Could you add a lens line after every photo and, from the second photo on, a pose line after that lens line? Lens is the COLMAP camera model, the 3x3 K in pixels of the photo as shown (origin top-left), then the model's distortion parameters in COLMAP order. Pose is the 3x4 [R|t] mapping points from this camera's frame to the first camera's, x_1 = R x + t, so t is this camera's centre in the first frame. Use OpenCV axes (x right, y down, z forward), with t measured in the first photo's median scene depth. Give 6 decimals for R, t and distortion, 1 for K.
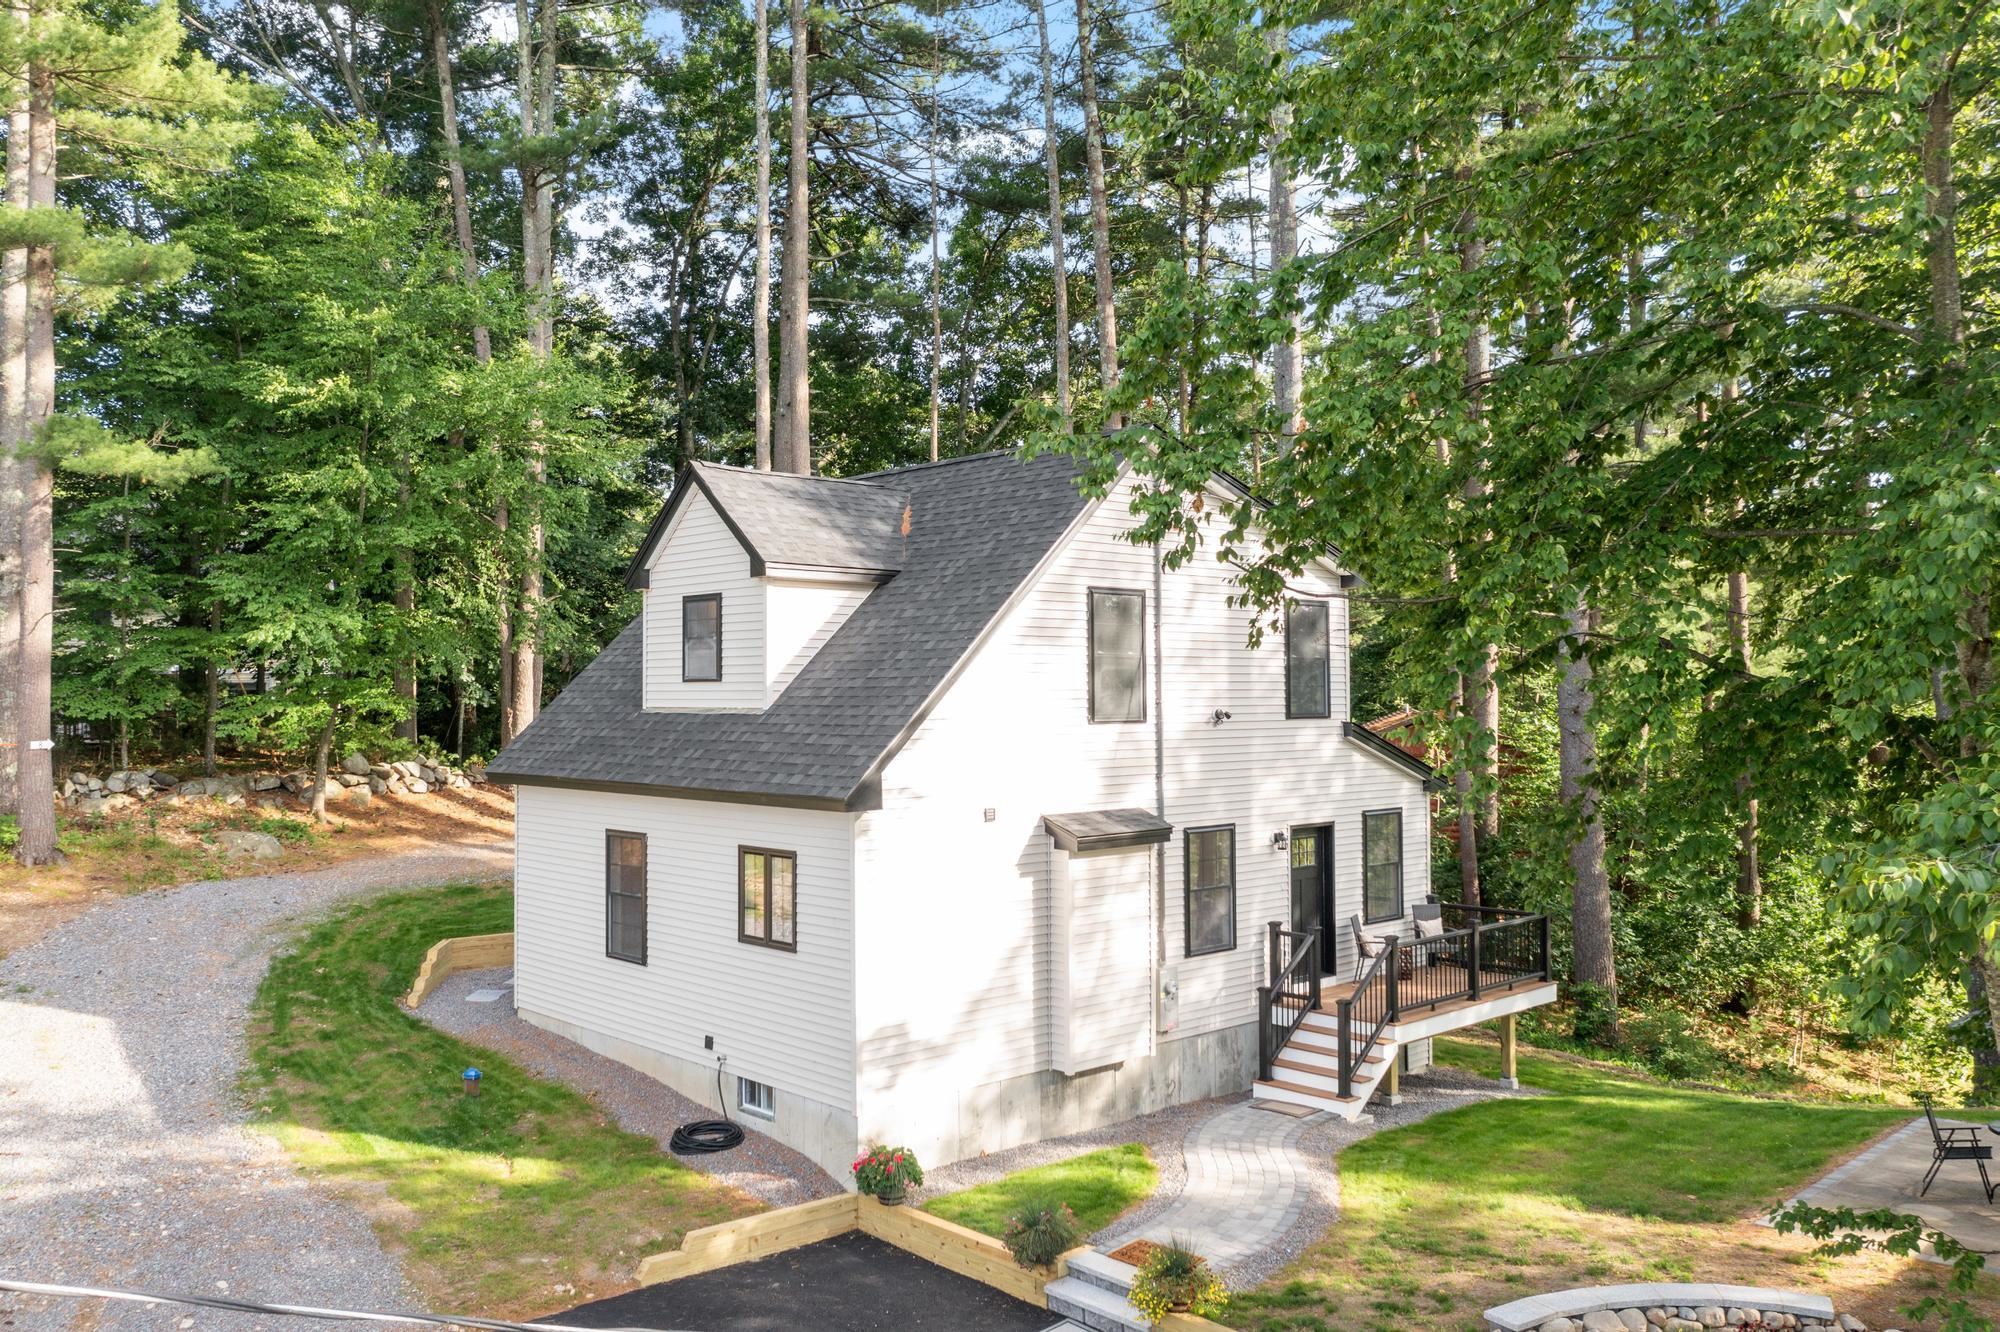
lens RADIAL K [[1557.2, 0, 997.4], [0, 1557.2, 631.7], [0, 0, 1]] dist [-0.017889, 0.006127]
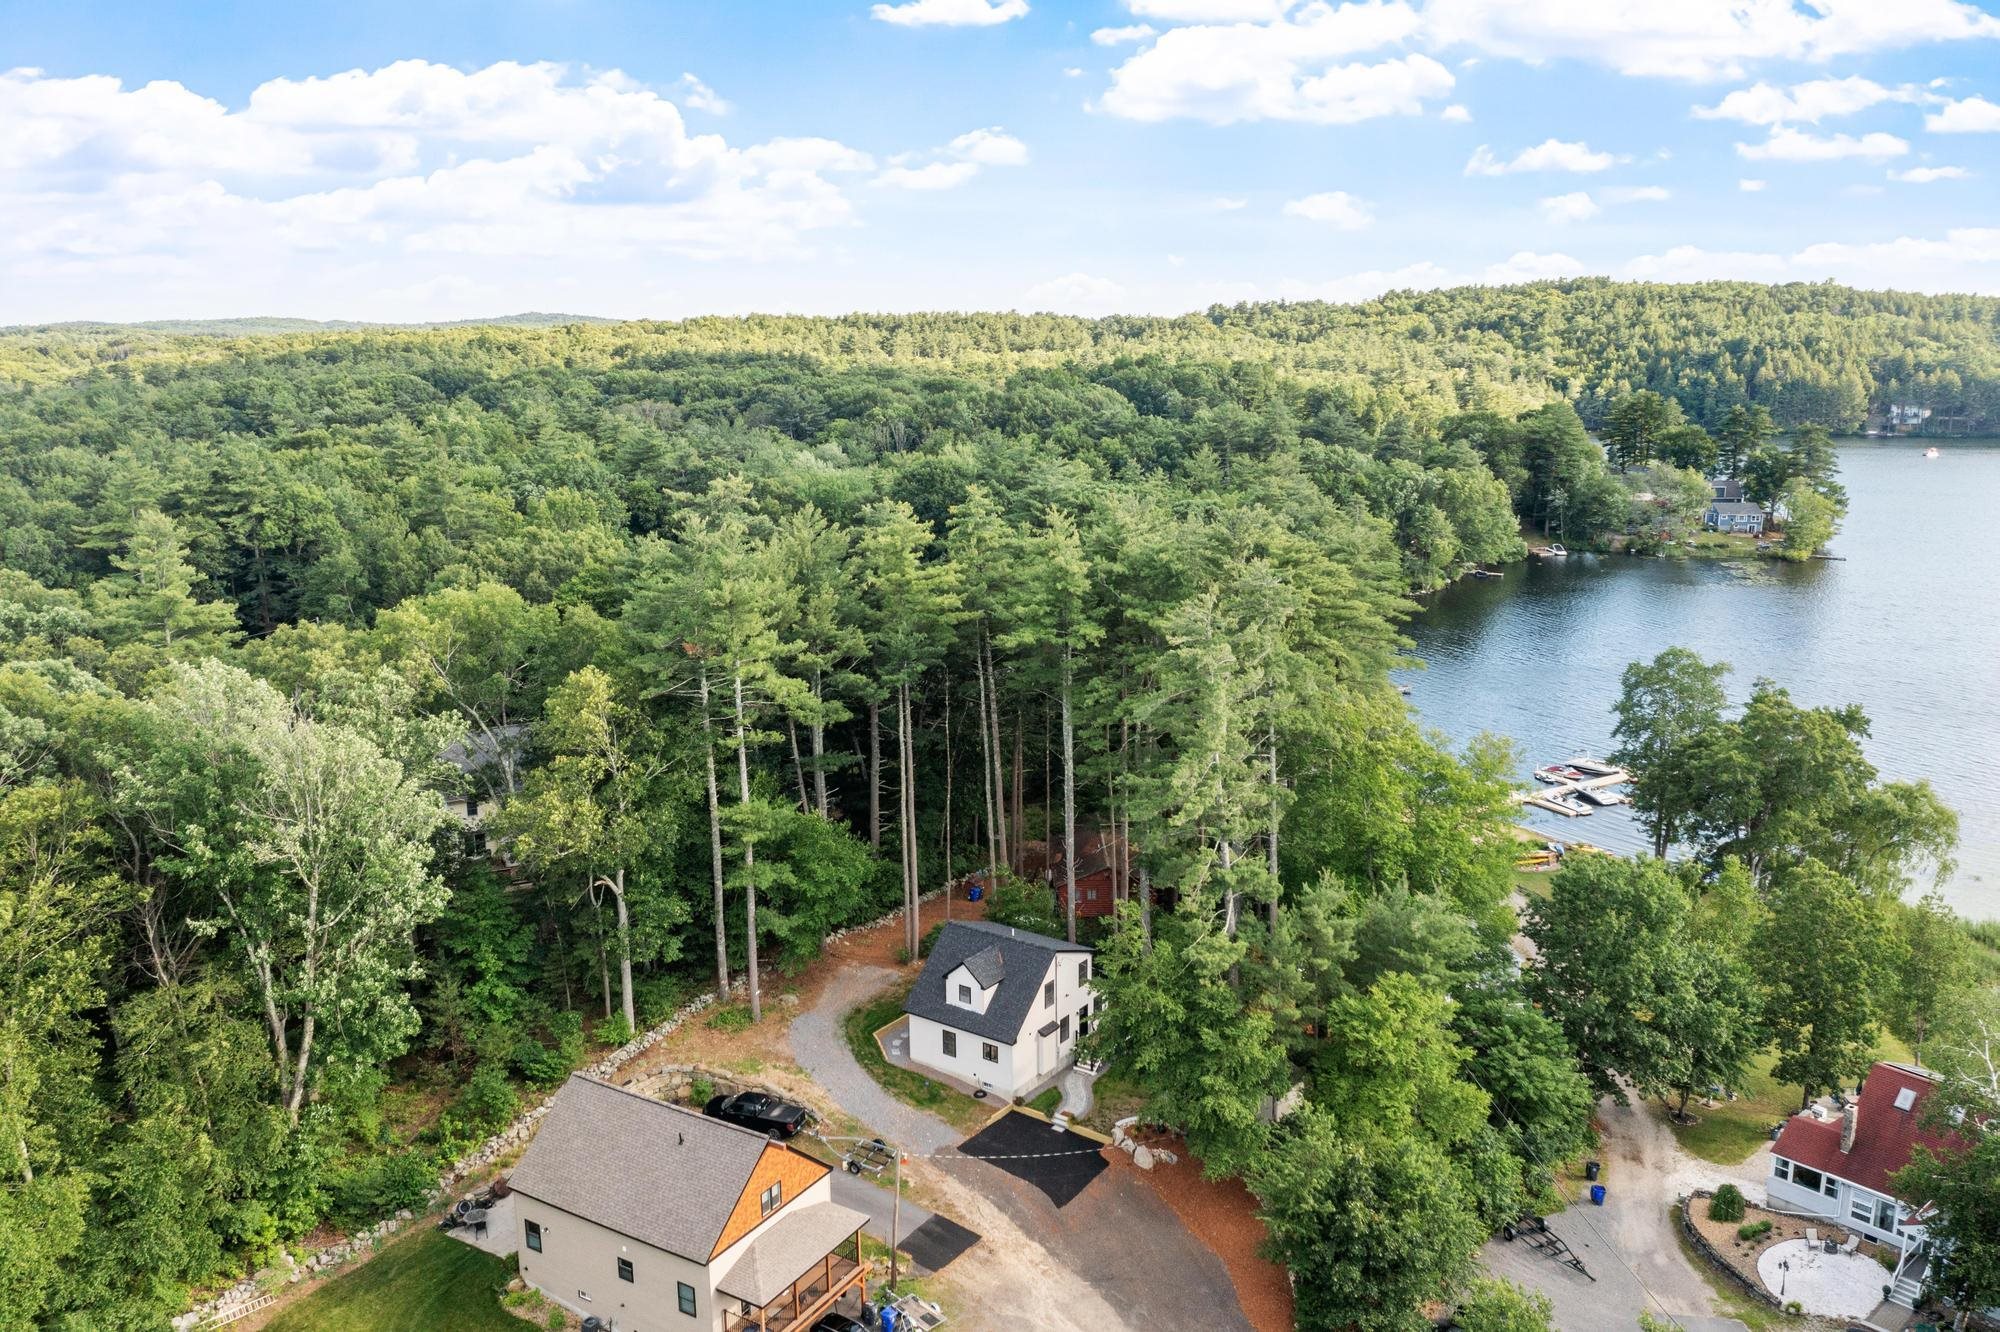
lens RADIAL K [[1557.2, 0, 997.4], [0, 1557.2, 631.7], [0, 0, 1]] dist [-0.017889, 0.006127]
pose [[0.977753, -0.047565, 0.204295, -0.770037], [-0.004196, 0.969320, 0.245765, -1.713389], [-0.209717, -0.241154, 0.947557, -2.511092]]
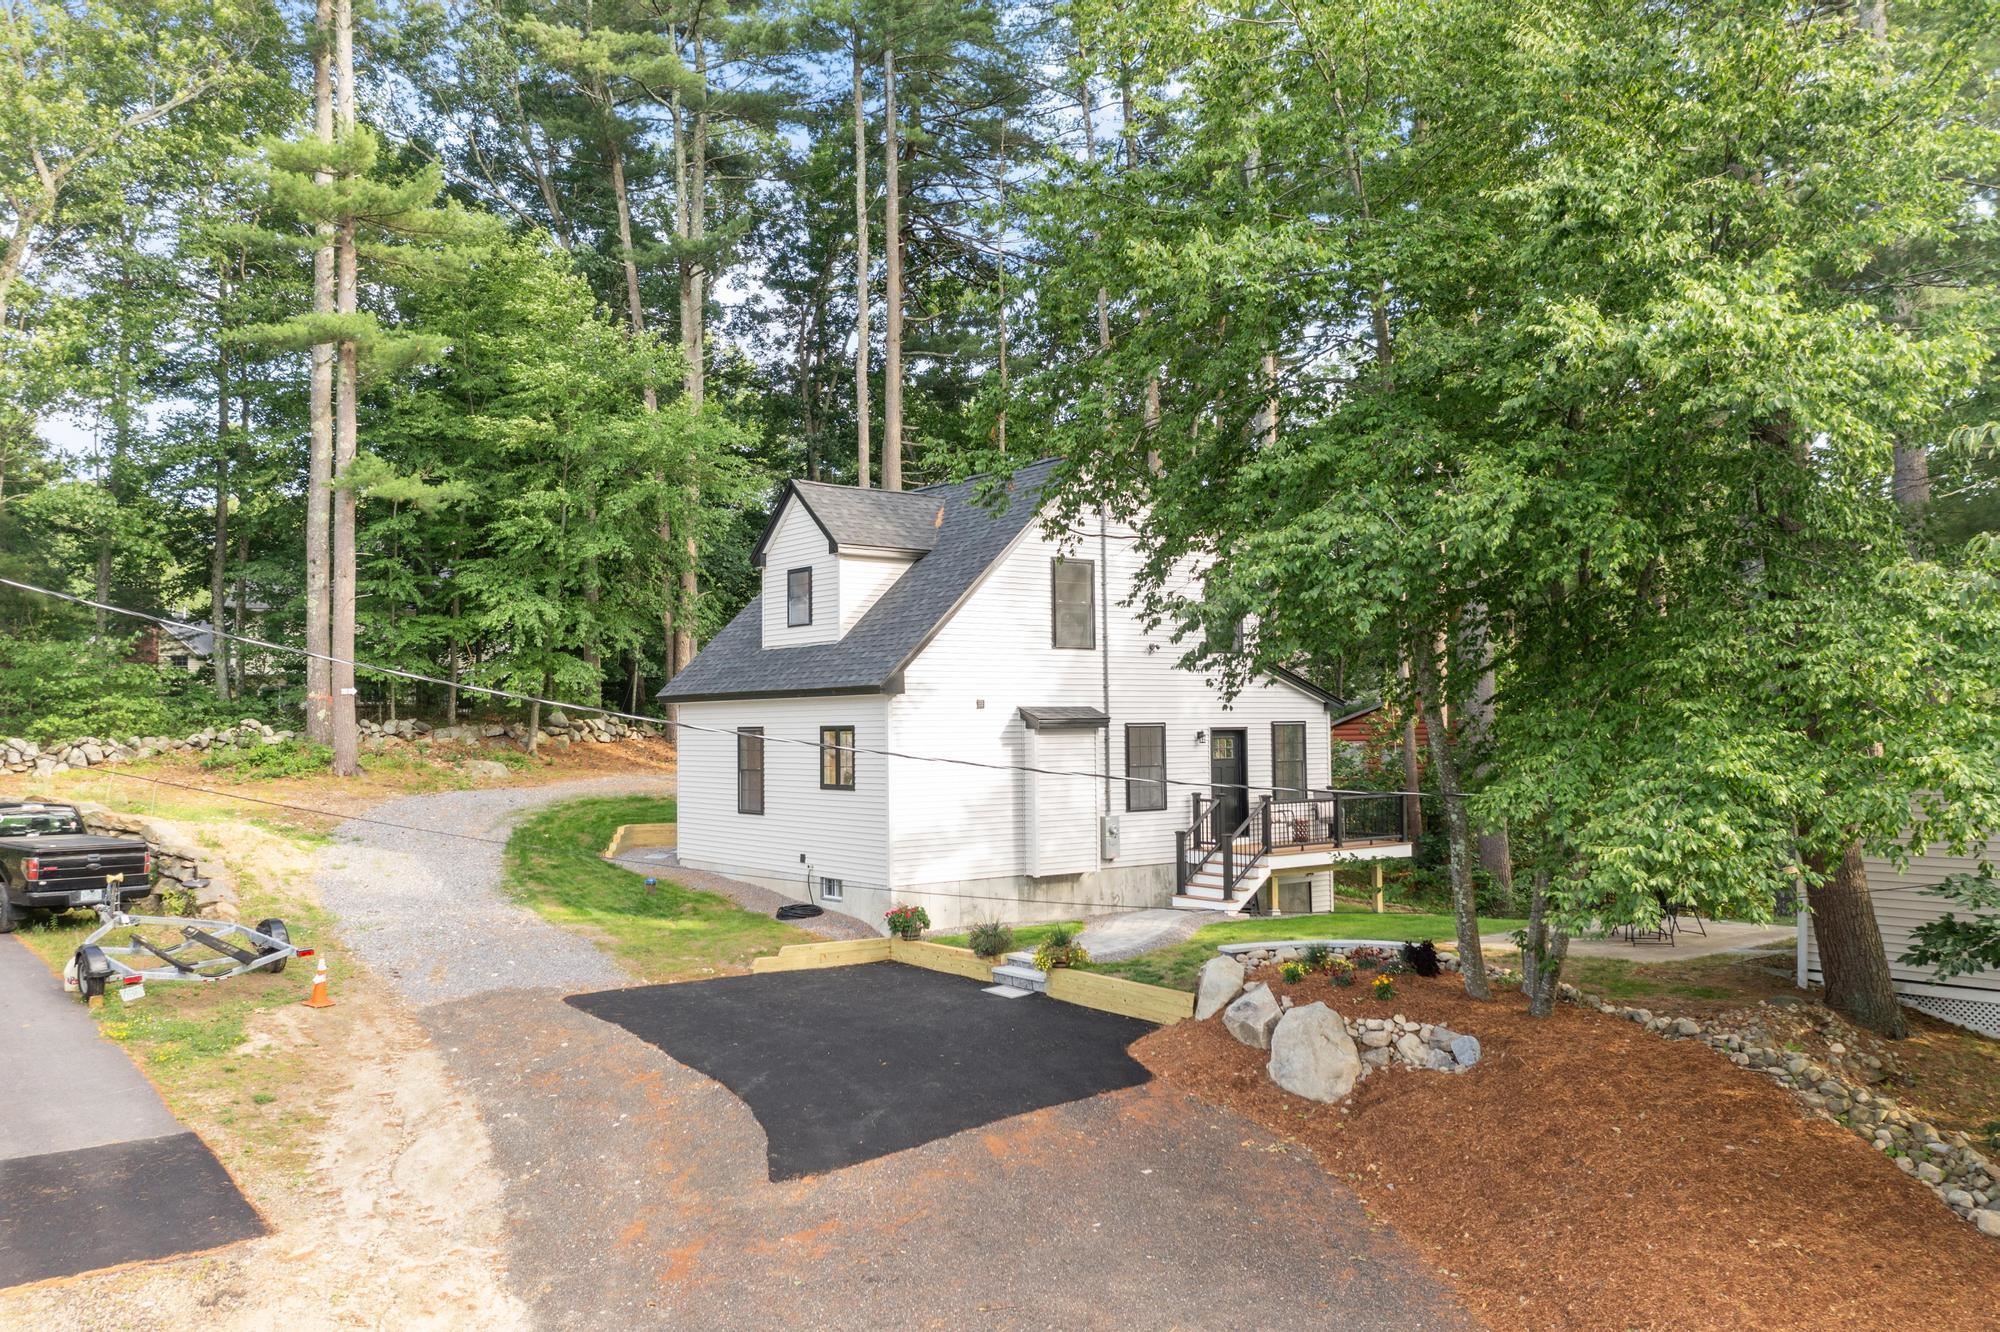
lens RADIAL K [[1557.2, 0, 997.4], [0, 1557.2, 631.7], [0, 0, 1]] dist [-0.017889, 0.006127]
pose [[0.995415, -0.010174, -0.095106, 0.105263], [0.008366, 0.999777, -0.019390, 0.050746], [0.095282, 0.018505, 0.995278, -0.349781]]
